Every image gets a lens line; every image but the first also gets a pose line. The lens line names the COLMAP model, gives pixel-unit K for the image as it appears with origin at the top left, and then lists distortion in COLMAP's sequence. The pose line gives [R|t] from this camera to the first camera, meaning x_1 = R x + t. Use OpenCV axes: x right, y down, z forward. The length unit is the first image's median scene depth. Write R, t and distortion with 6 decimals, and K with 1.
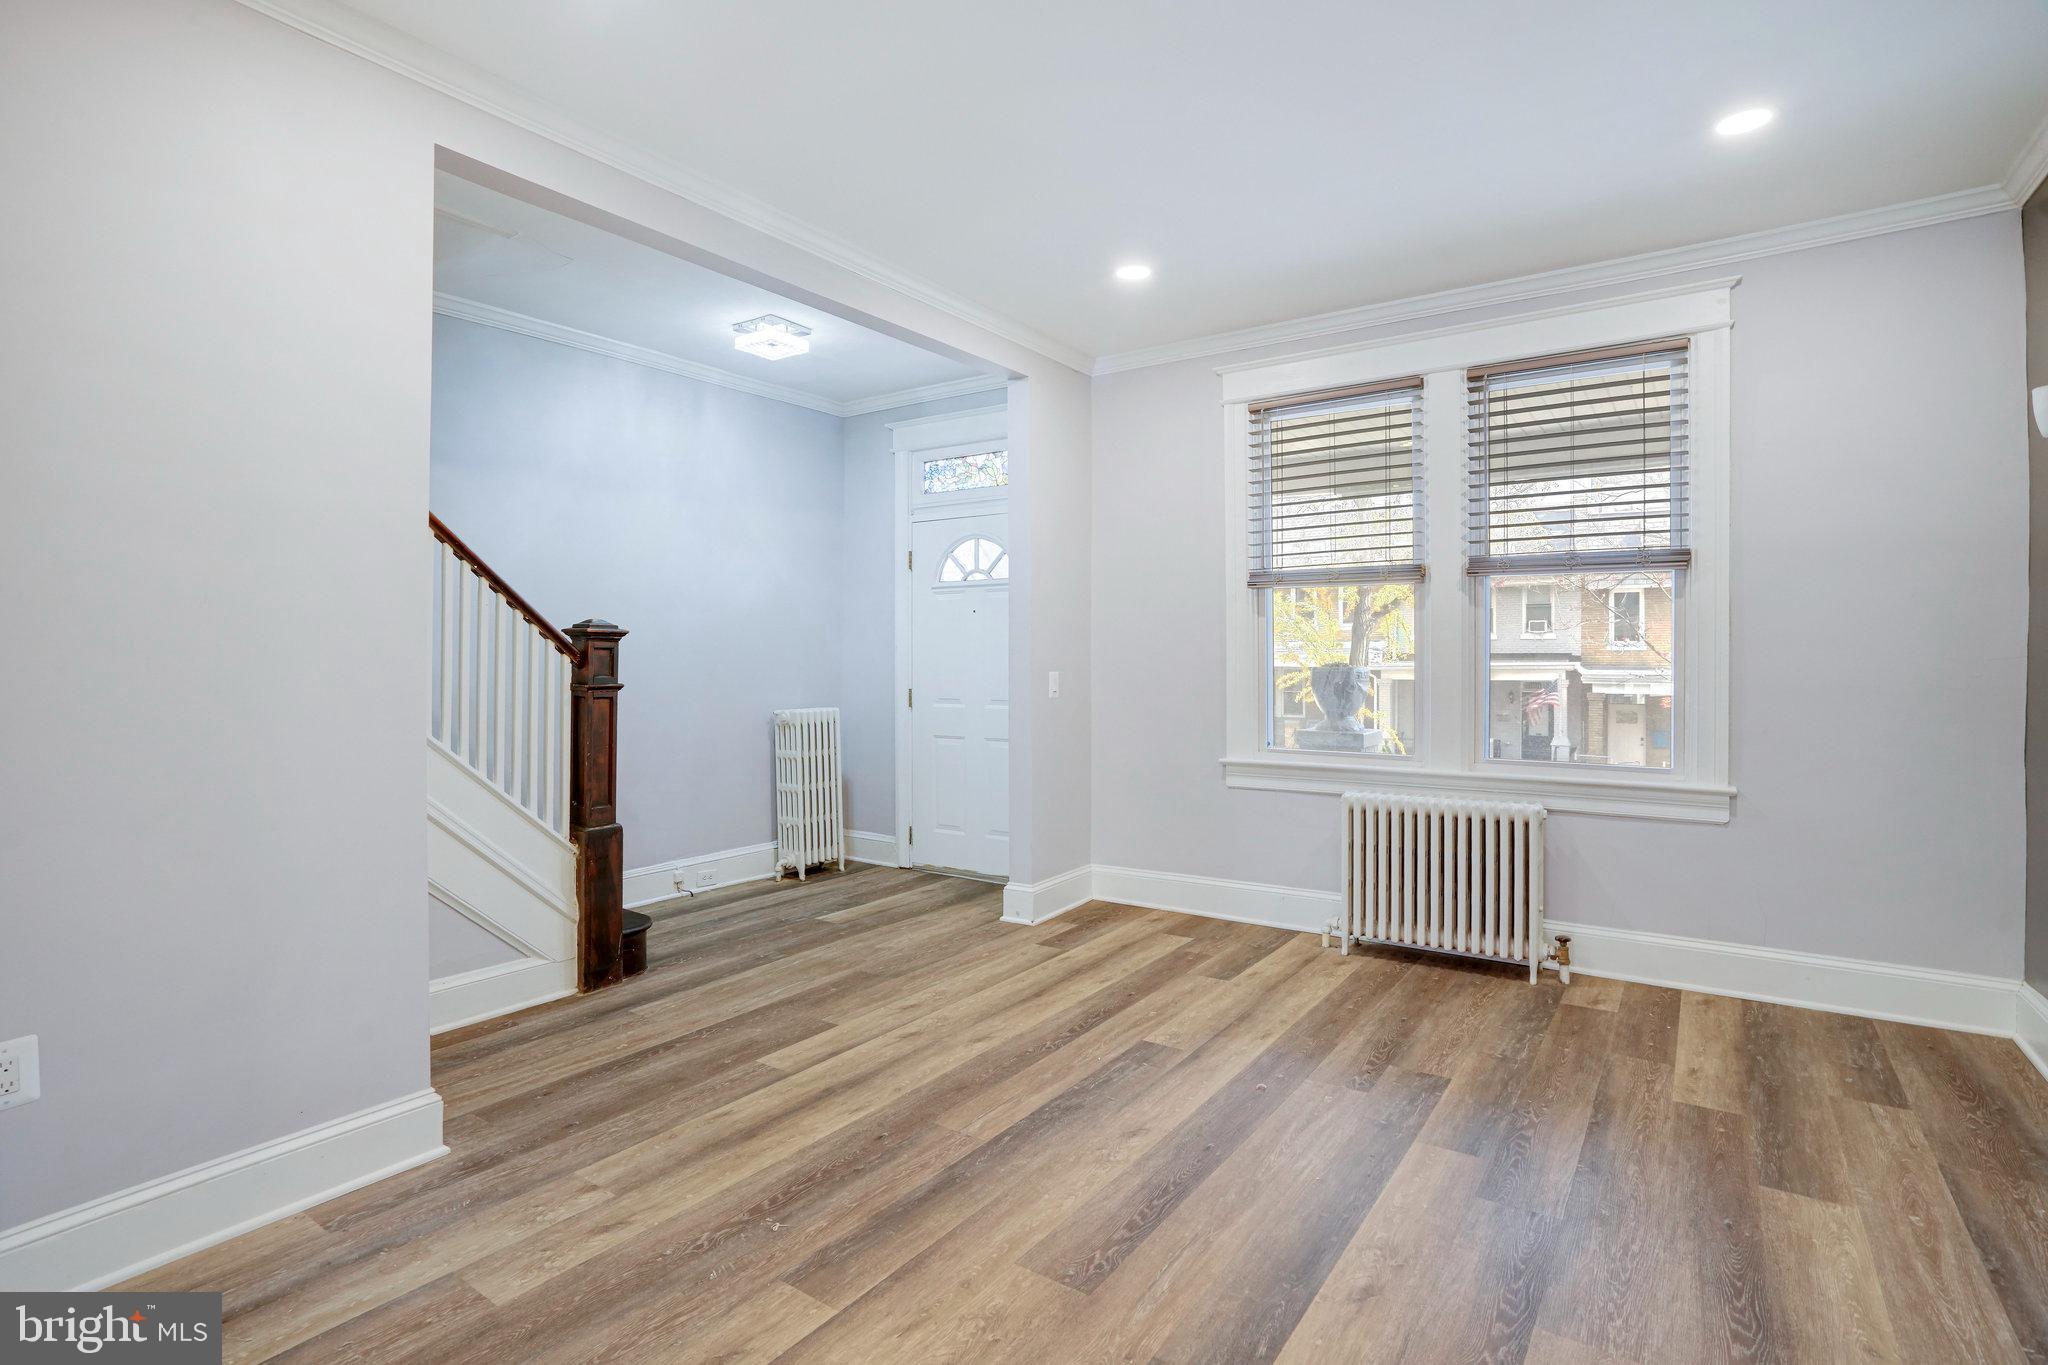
lens RADIAL K [[973.8, 0, 1024.0], [0, 973.8, 682.5], [0, 0, 1]] dist [-0.031134, 0.000765]
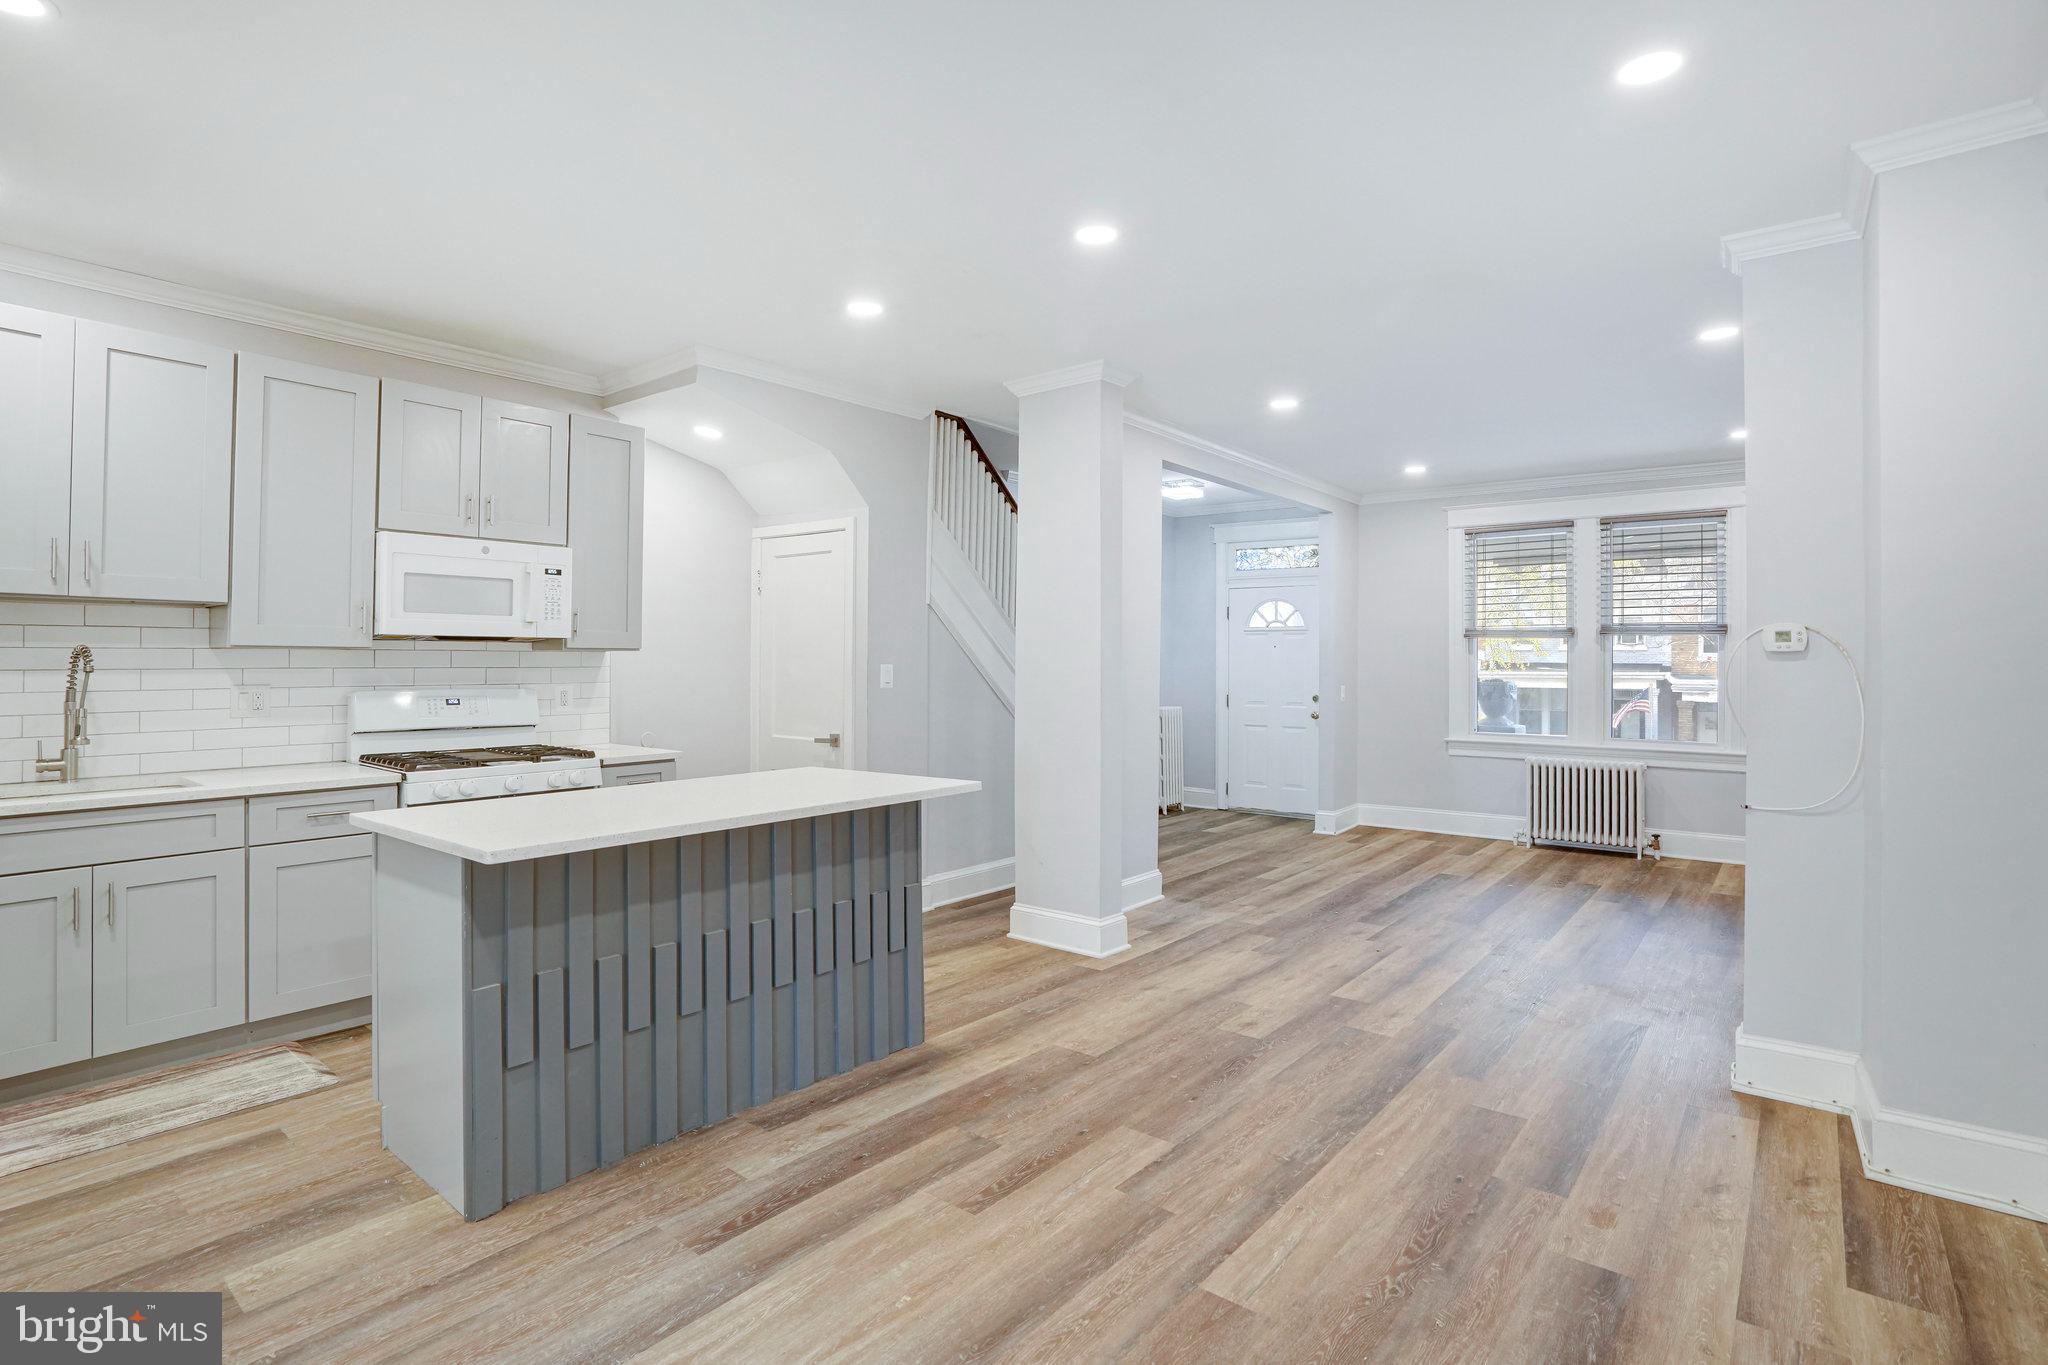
lens RADIAL K [[998.8, 0, 1030.2], [0, 998.8, 670.2], [0, 0, 1]] dist [-0.035806, 0.020367]
pose [[0.998555, 0.006907, -0.053299, -0.462433], [-0.007687, 0.999866, -0.014458, -0.010435], [0.053192, 0.014847, 0.998474, -0.821449]]
